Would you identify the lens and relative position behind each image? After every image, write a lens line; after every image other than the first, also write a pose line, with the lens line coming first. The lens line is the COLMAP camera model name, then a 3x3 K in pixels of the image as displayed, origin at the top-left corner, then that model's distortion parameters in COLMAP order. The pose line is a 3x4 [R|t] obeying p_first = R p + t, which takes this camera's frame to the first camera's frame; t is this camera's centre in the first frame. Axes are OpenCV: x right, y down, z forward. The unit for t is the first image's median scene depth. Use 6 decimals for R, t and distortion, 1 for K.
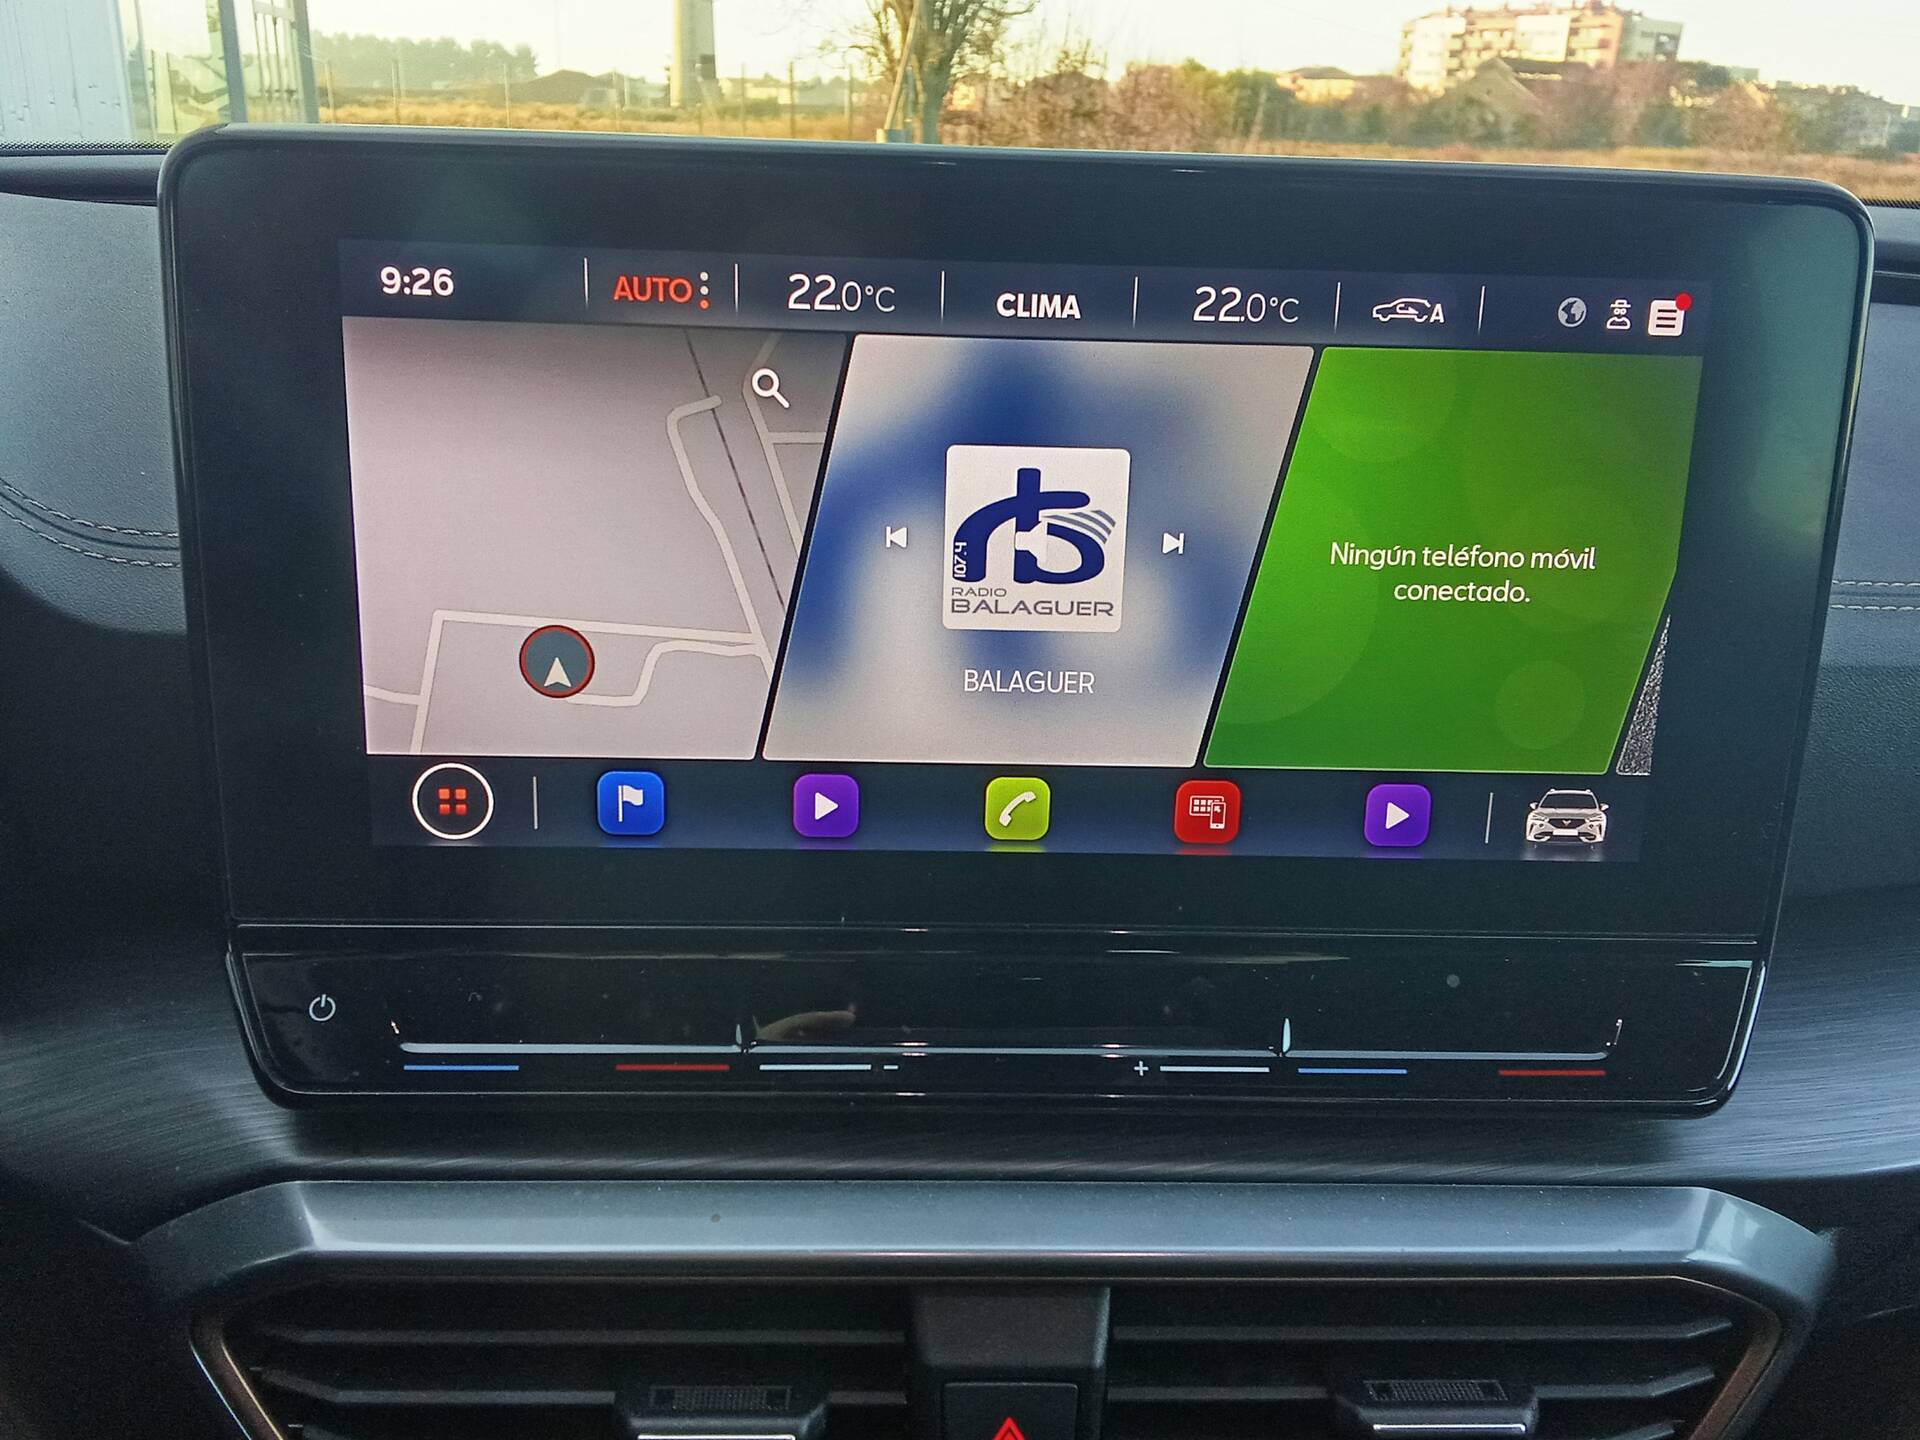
lens RADIAL K [[1540.8, 0, 964.0], [0, 1540.8, 720.6], [0, 0, 1]] dist [0.064799, -0.108620]
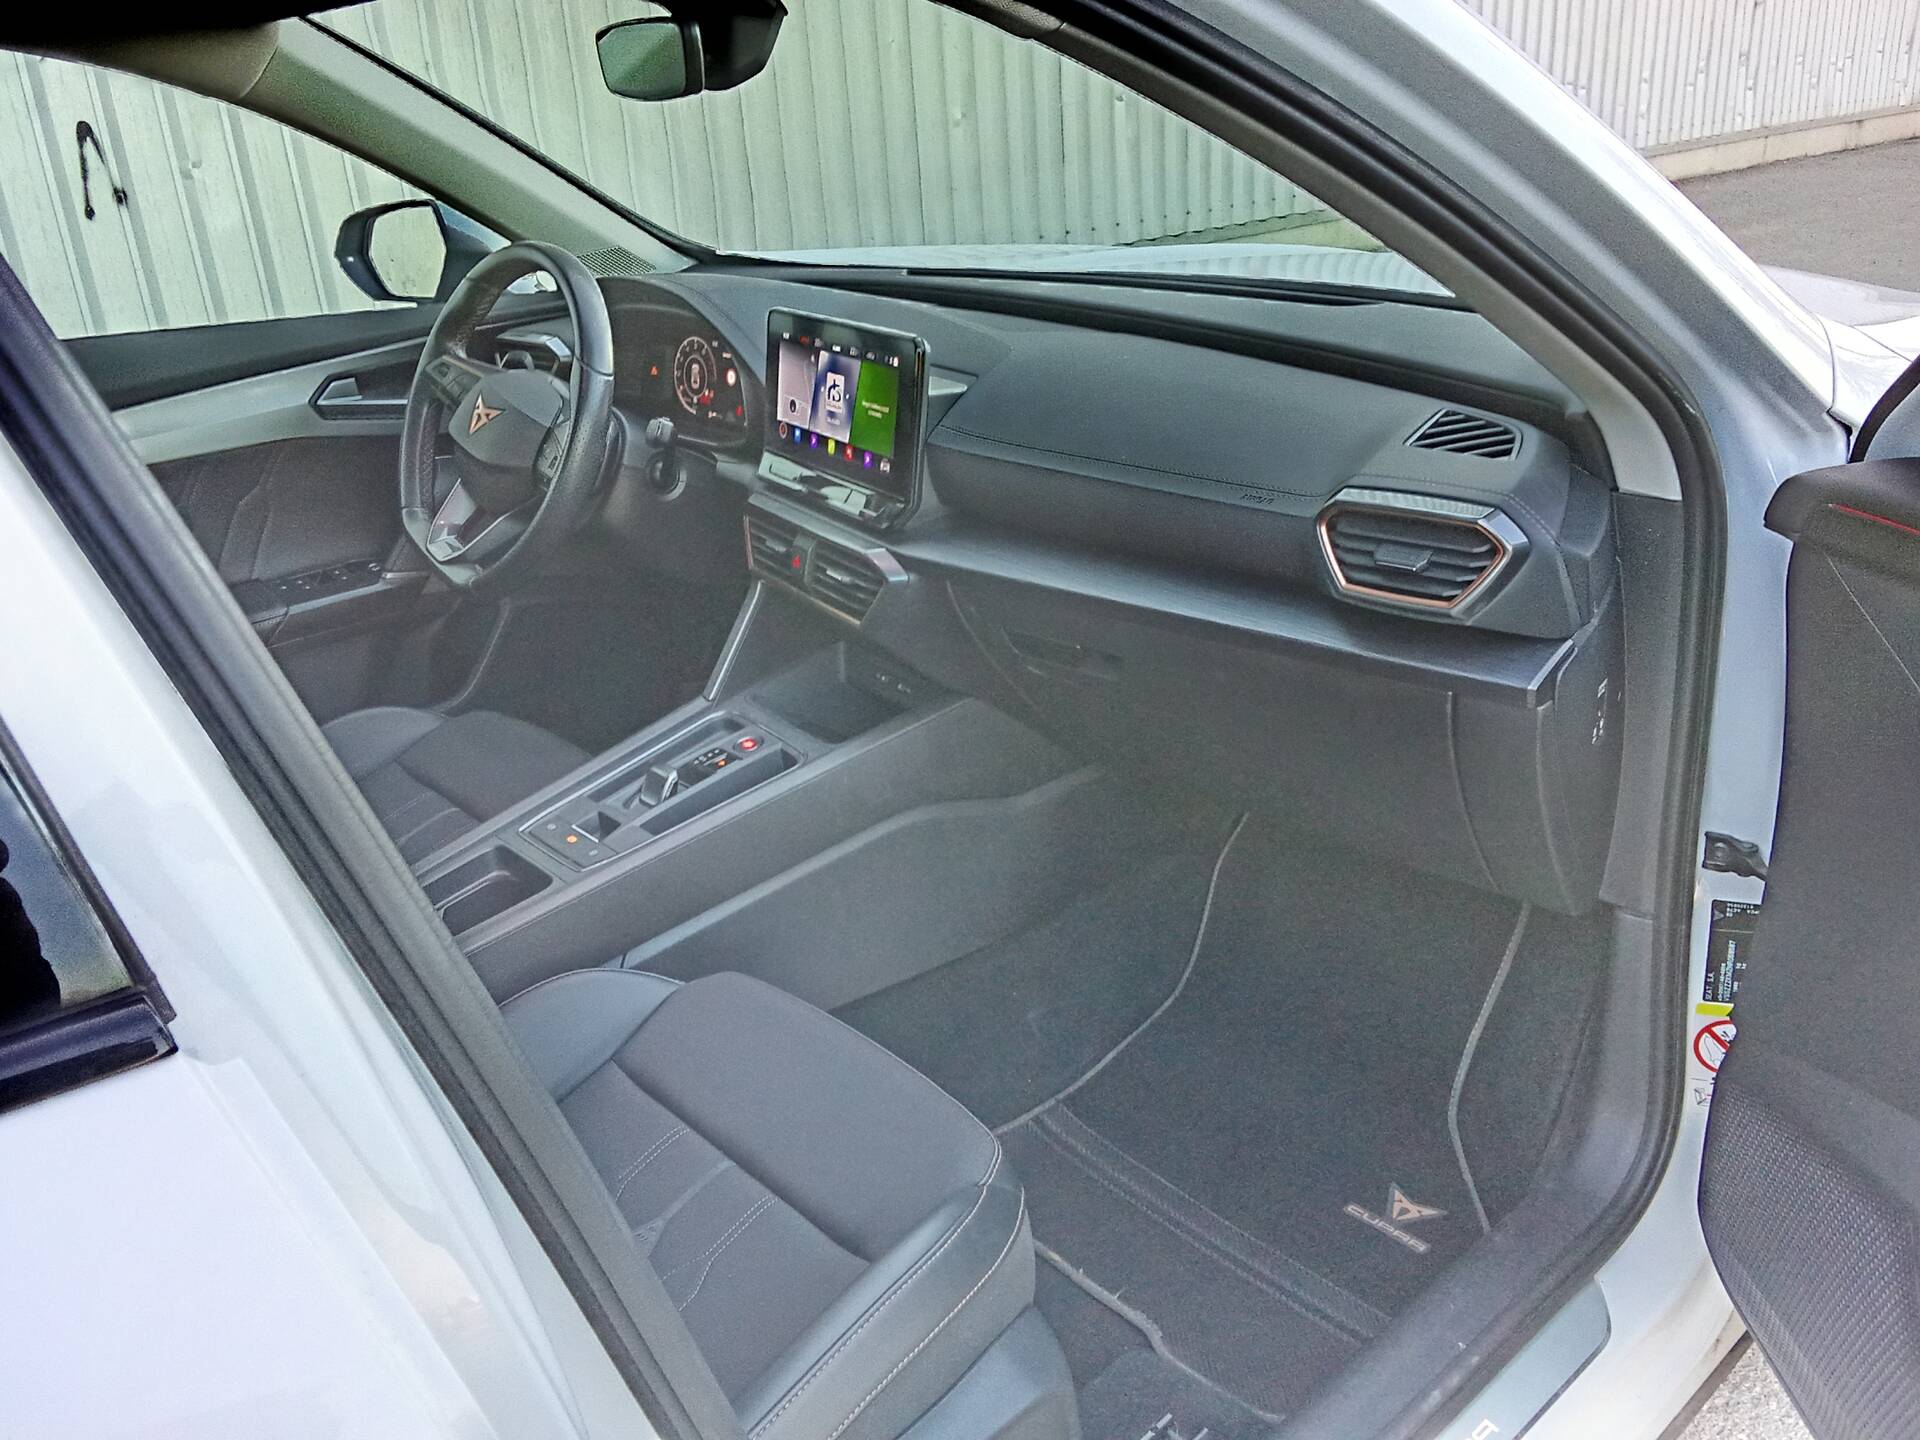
lens RADIAL K [[1540.8, 0, 946.7], [0, 1540.8, 722.6], [0, 0, 1]] dist [0.064799, -0.108620]
pose [[0.486245, 0.281249, -0.827324, 4.805451], [-0.229162, 0.954692, 0.189862, -0.131333], [0.843238, 0.097272, 0.528666, -1.311208]]
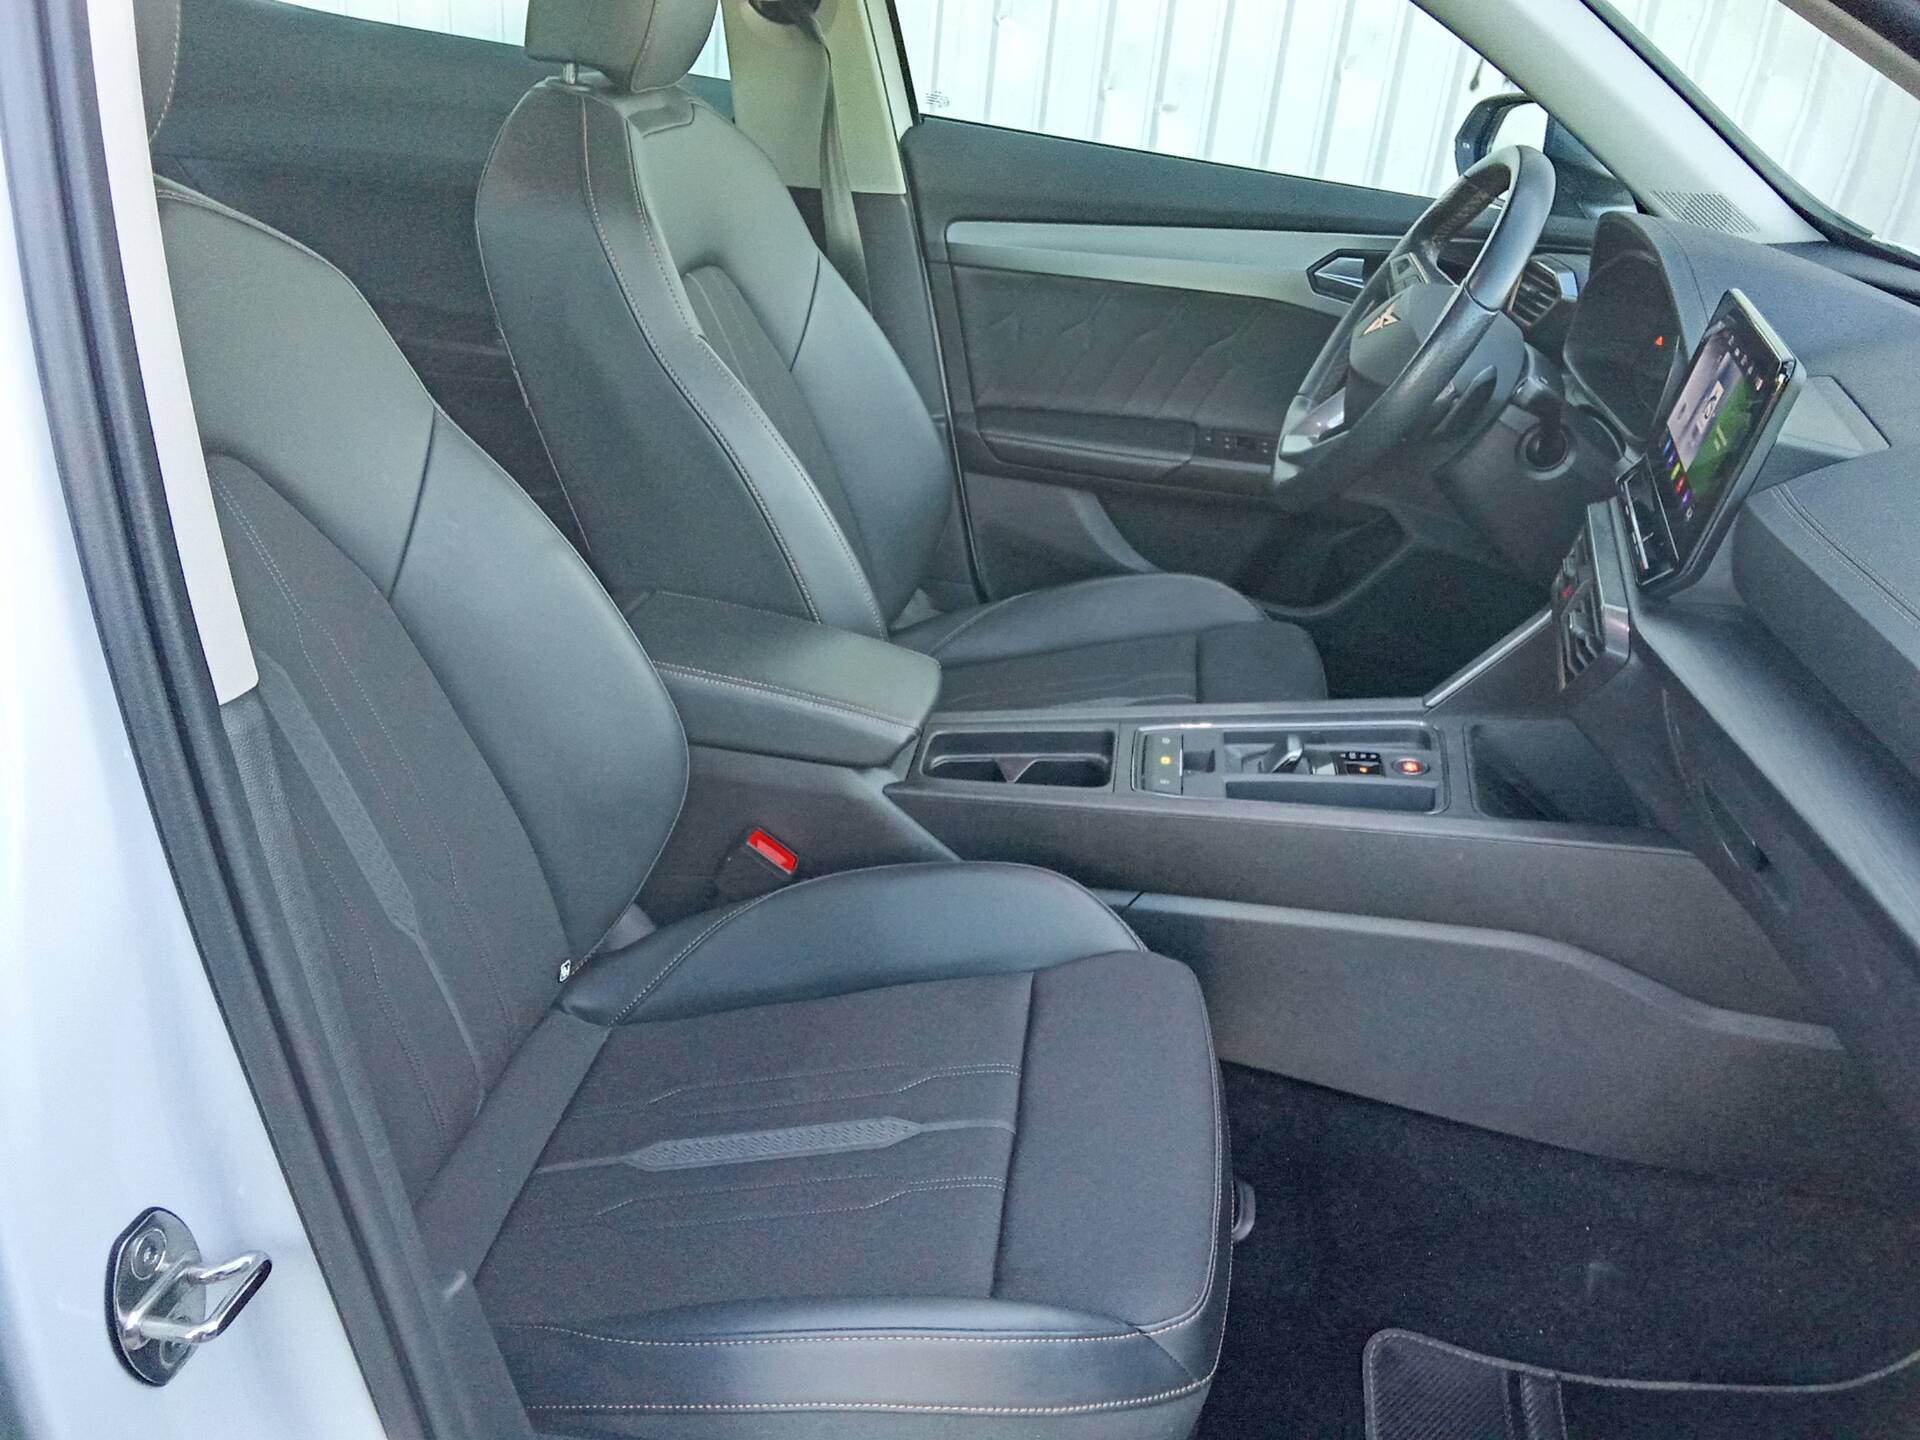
lens RADIAL K [[1540.8, 0, 962.6], [0, 1540.8, 728.4], [0, 0, 1]] dist [0.064799, -0.108620]
pose [[-0.370660, 0.353475, -0.858875, 4.390046], [-0.408483, 0.768463, 0.492552, -0.660596], [0.834118, 0.533405, -0.140450, 0.421272]]
